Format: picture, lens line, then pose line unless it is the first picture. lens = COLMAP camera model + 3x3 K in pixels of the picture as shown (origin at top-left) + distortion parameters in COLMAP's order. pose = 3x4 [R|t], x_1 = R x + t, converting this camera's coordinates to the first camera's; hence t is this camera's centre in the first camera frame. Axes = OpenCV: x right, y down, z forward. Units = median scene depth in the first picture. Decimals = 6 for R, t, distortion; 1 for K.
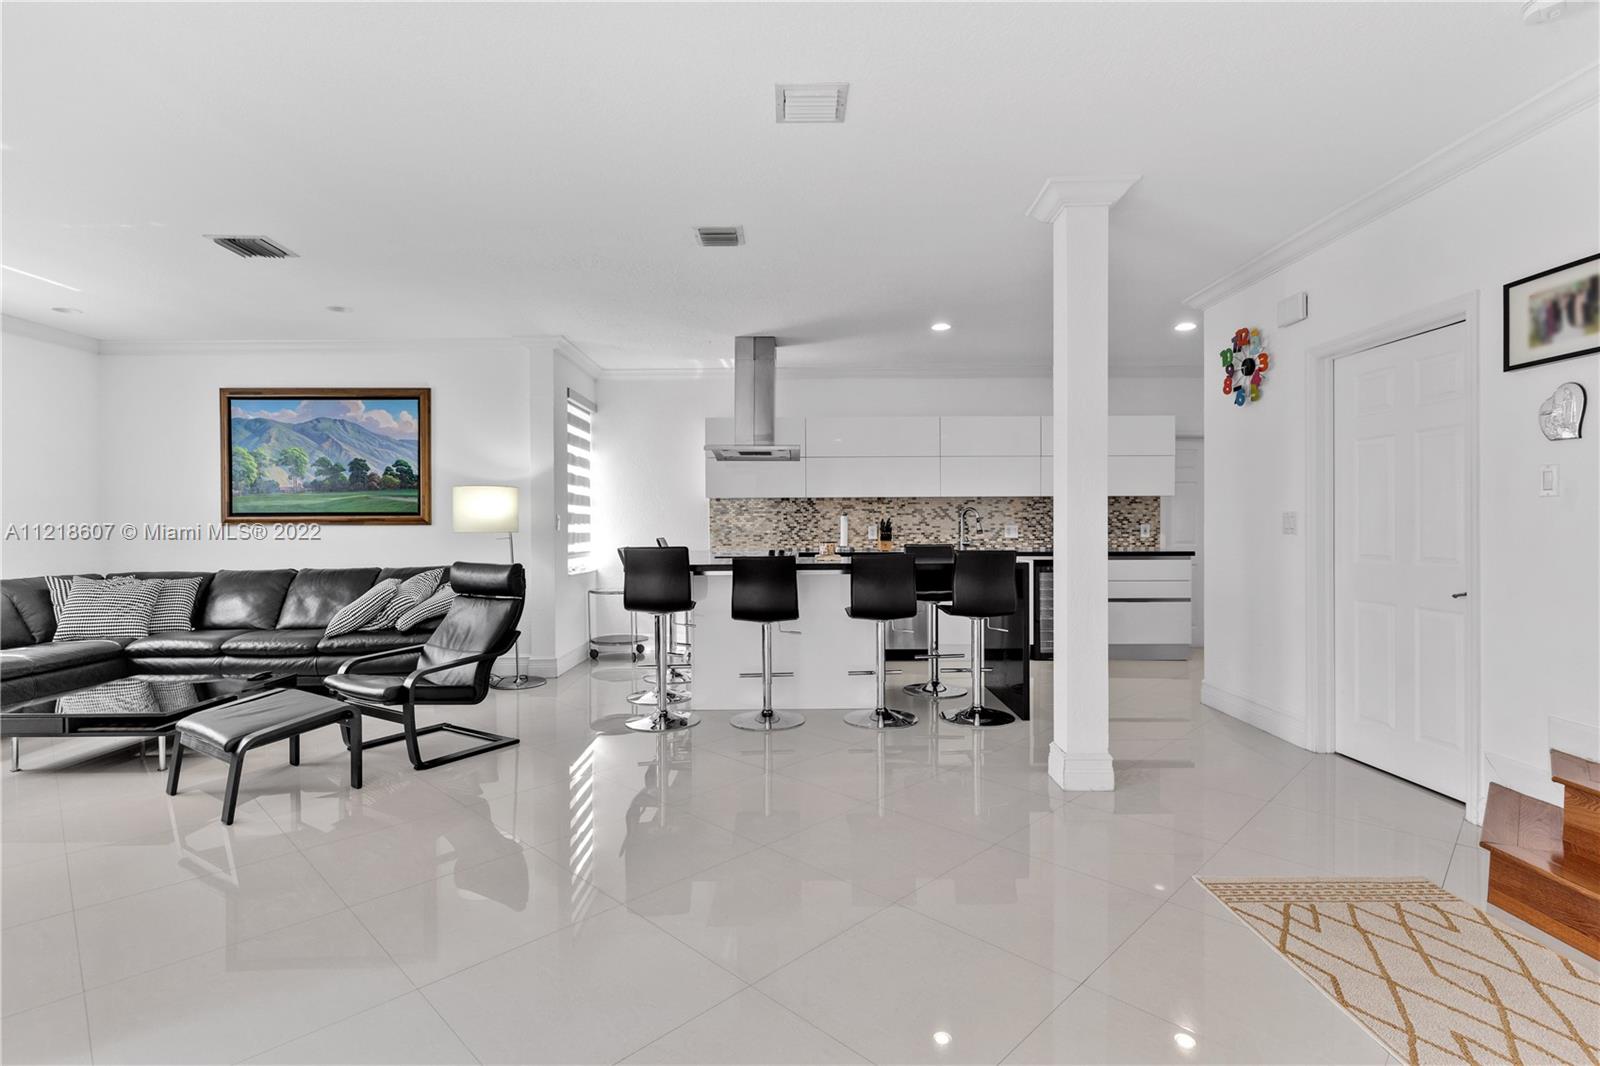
lens RADIAL K [[764.8, 0, 799.6], [0, 764.8, 529.2], [0, 0, 1]] dist [0.001968, 0.001512]
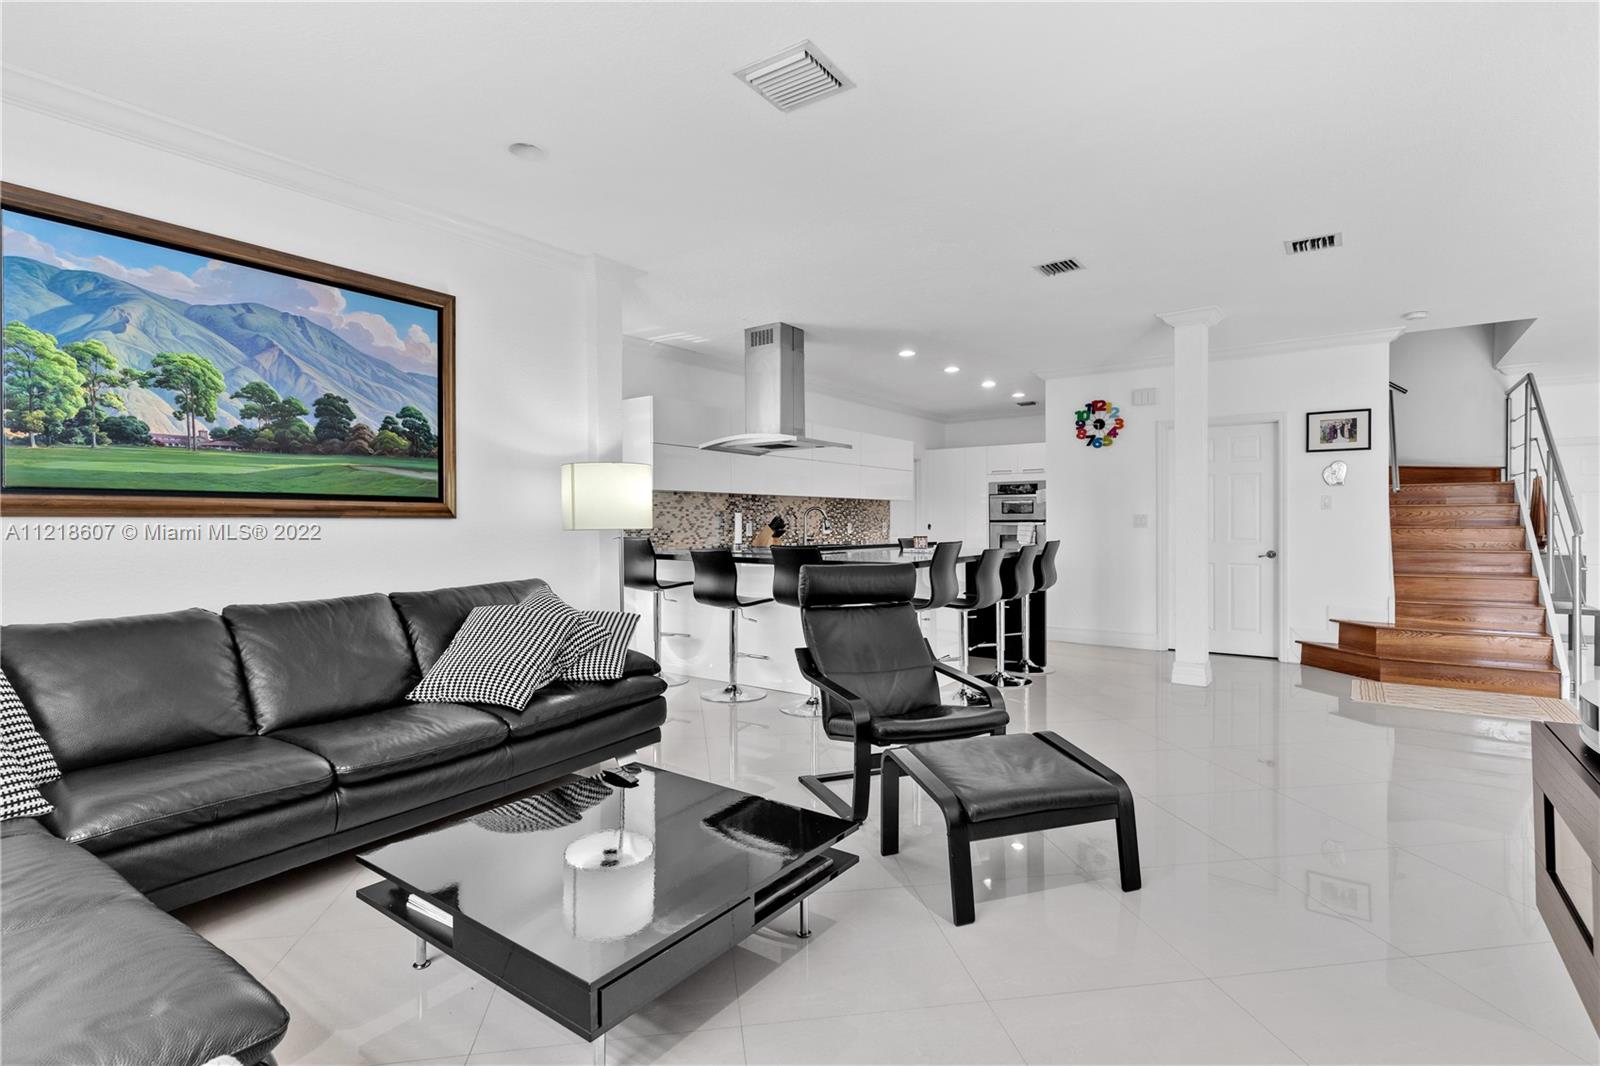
lens RADIAL K [[764.8, 0, 799.6], [0, 764.8, 529.2], [0, 0, 1]] dist [0.001968, 0.001512]
pose [[0.593489, -0.003917, 0.804833, -0.817819], [0.003581, 0.999991, 0.002226, 0.002679], [-0.804834, 0.001561, 0.593497, 0.412961]]
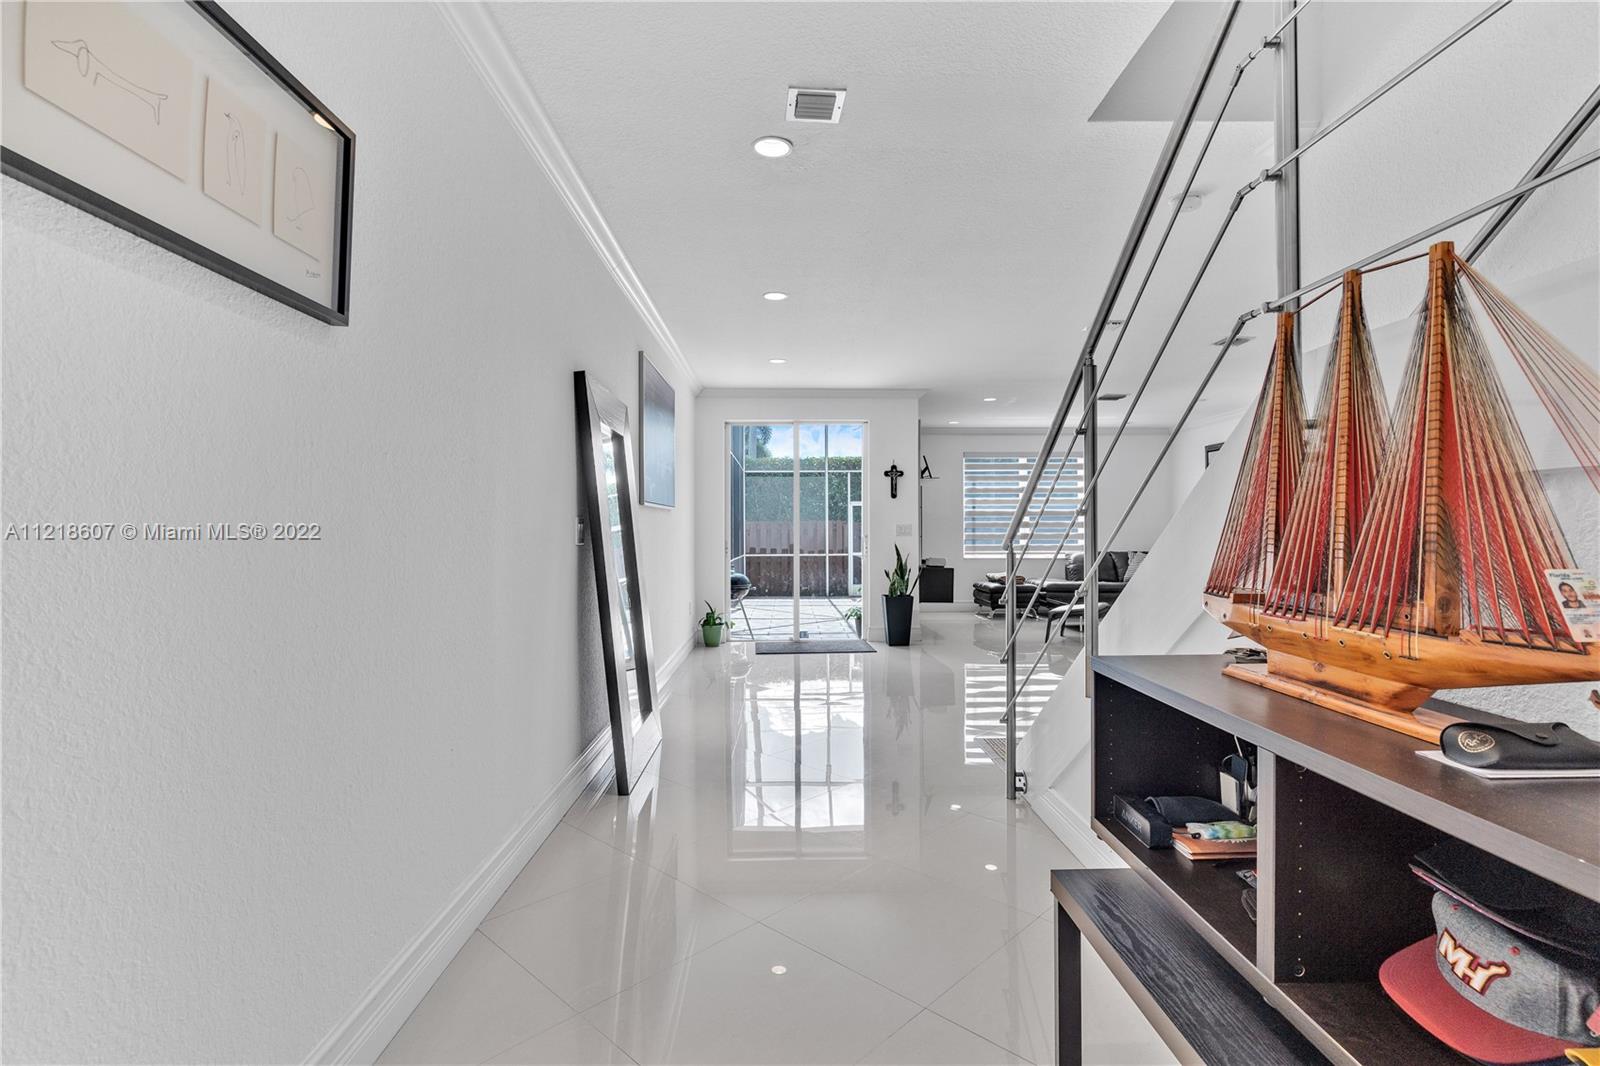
lens RADIAL K [[764.8, 0, 799.6], [0, 764.8, 529.2], [0, 0, 1]] dist [0.001968, 0.001512]
pose [[0.023054, 0.005926, -0.999717, 0.927275], [0.001003, 0.999982, 0.005950, -0.009026], [0.999734, -0.001140, 0.023047, 0.055386]]
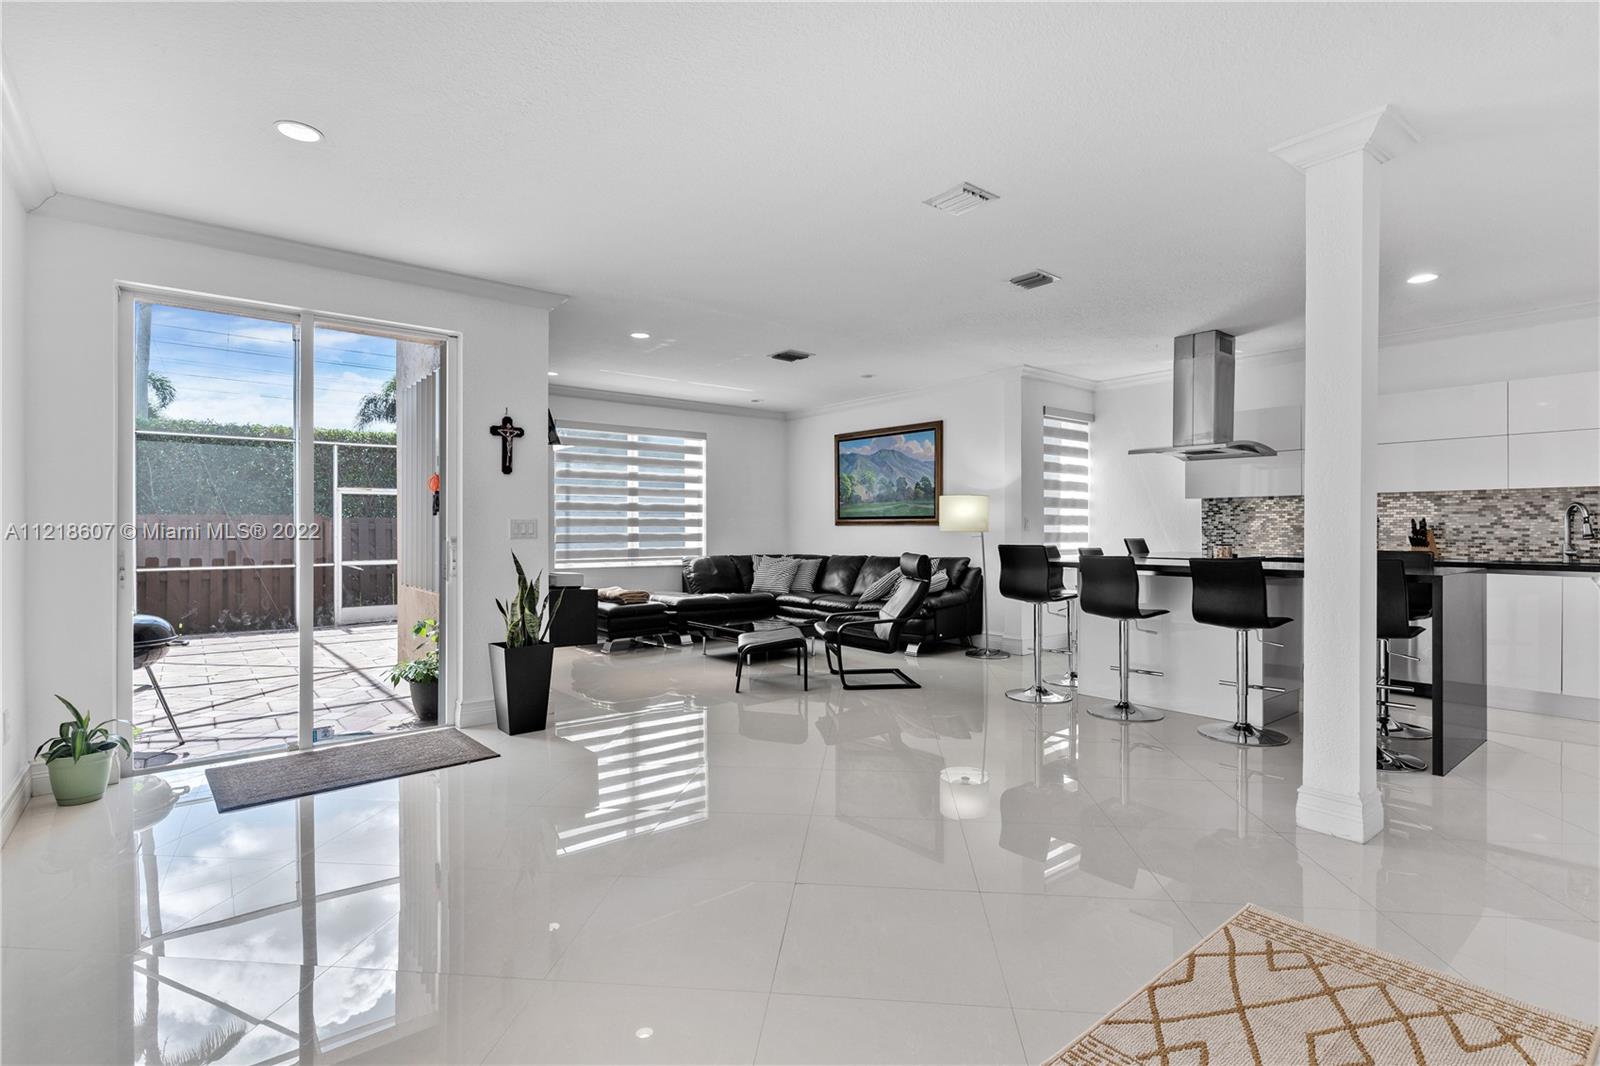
lens RADIAL K [[764.8, 0, 799.6], [0, 764.8, 529.2], [0, 0, 1]] dist [0.001968, 0.001512]
pose [[0.630418, 0.006584, -0.776228, 0.377350], [-0.005246, 0.999977, 0.004221, -0.003369], [0.776238, 0.001411, 0.630438, -0.009612]]
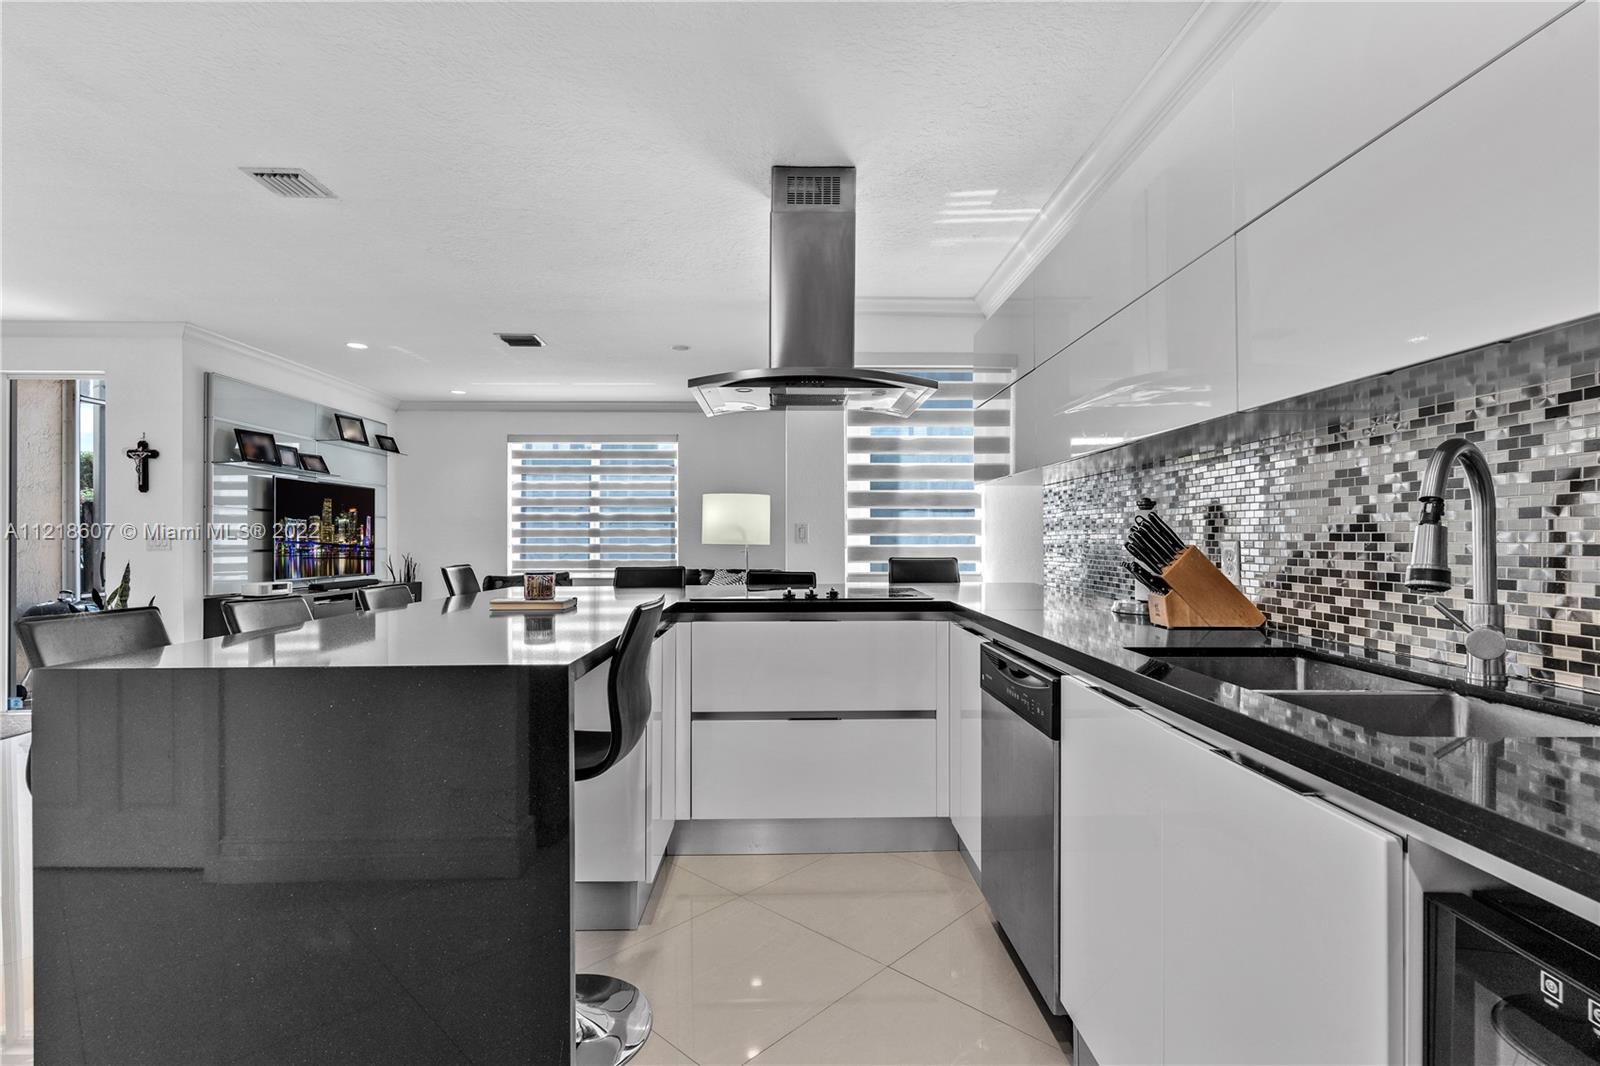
lens RADIAL K [[764.8, 0, 799.6], [0, 764.8, 529.2], [0, 0, 1]] dist [0.001968, 0.001512]
pose [[0.018179, -0.005516, -0.999820, 0.466600], [-0.000610, 0.999985, -0.005528, -0.008190], [0.999835, 0.000710, 0.018176, 0.992765]]
